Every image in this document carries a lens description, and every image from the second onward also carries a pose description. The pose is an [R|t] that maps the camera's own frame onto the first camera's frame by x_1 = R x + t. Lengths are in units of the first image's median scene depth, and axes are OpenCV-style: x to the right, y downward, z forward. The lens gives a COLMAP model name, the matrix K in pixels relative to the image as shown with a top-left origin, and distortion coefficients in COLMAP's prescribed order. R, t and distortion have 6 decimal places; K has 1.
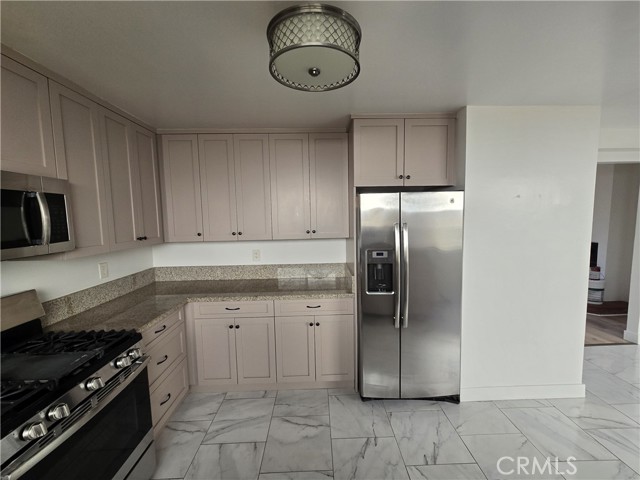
lens RADIAL K [[263.1, 0, 323.3], [0, 263.1, 239.3], [0, 0, 1]] dist [0.000513, 0.000279]
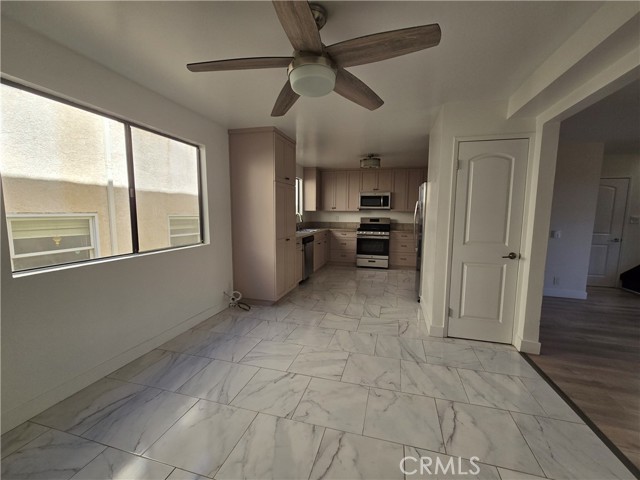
lens RADIAL K [[263.1, 0, 323.3], [0, 263.1, 239.3], [0, 0, 1]] dist [0.000513, 0.000279]
pose [[-0.291614, 0.114808, -0.949621, 2.849331], [-0.084304, 0.985823, 0.145073, -0.000360], [0.952814, 0.122362, -0.277801, 1.005959]]
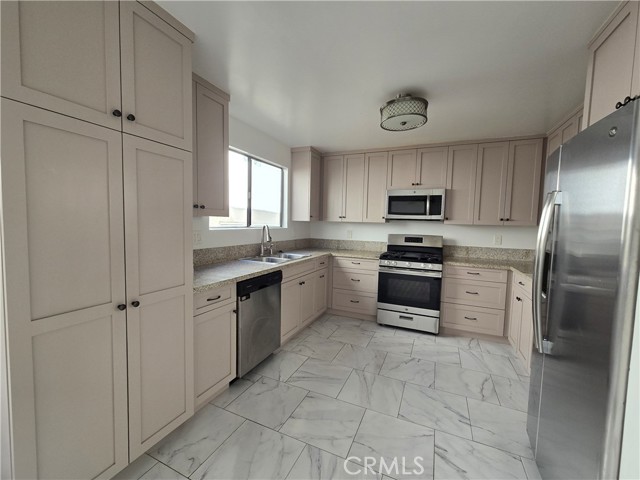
lens RADIAL K [[263.1, 0, 323.3], [0, 263.1, 239.3], [0, 0, 1]] dist [0.000513, 0.000279]
pose [[-0.430832, 0.063700, -0.900181, 1.280391], [-0.093849, 0.988934, 0.114898, 0.036439], [0.897539, 0.133983, -0.420086, 0.866276]]
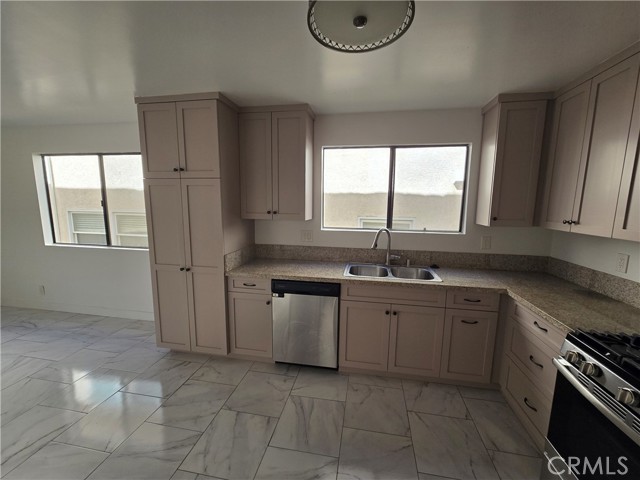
lens RADIAL K [[263.1, 0, 323.3], [0, 263.1, 239.3], [0, 0, 1]] dist [0.000513, 0.000279]
pose [[-0.978850, -0.024154, 0.203147, -0.065476], [0.021366, 0.975505, 0.218938, -0.085435], [-0.203459, 0.218648, -0.954357, 1.225052]]
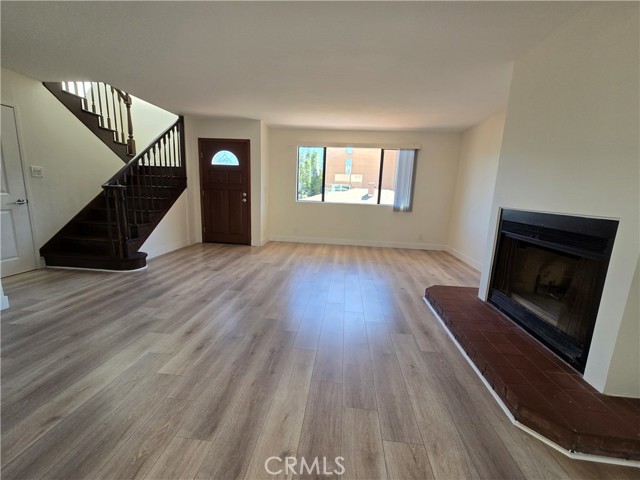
lens RADIAL K [[263.1, 0, 323.3], [0, 263.1, 239.3], [0, 0, 1]] dist [0.000513, 0.000279]
pose [[0.990243, 0.082905, -0.112010, 1.742783], [-0.072257, 0.992756, 0.095994, 0.077318], [0.119157, -0.086964, 0.989060, 1.530361]]
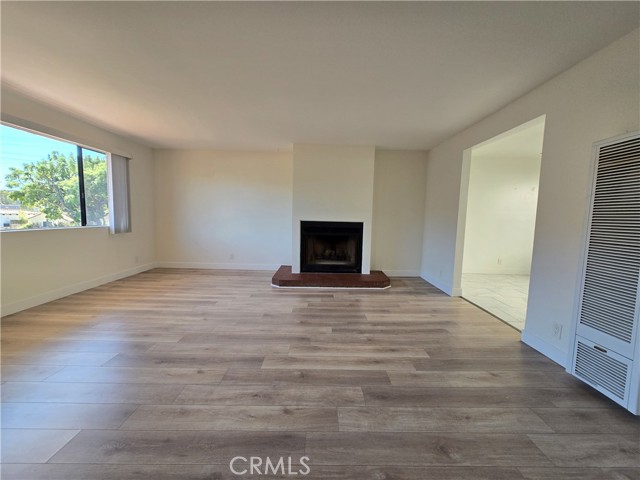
lens RADIAL K [[263.1, 0, 323.3], [0, 263.1, 239.3], [0, 0, 1]] dist [0.000513, 0.000279]
pose [[0.022274, -0.071970, 0.997158, -0.089358], [0.065100, 0.995393, 0.070388, -0.004891], [-0.997630, 0.063347, 0.026857, 2.749596]]
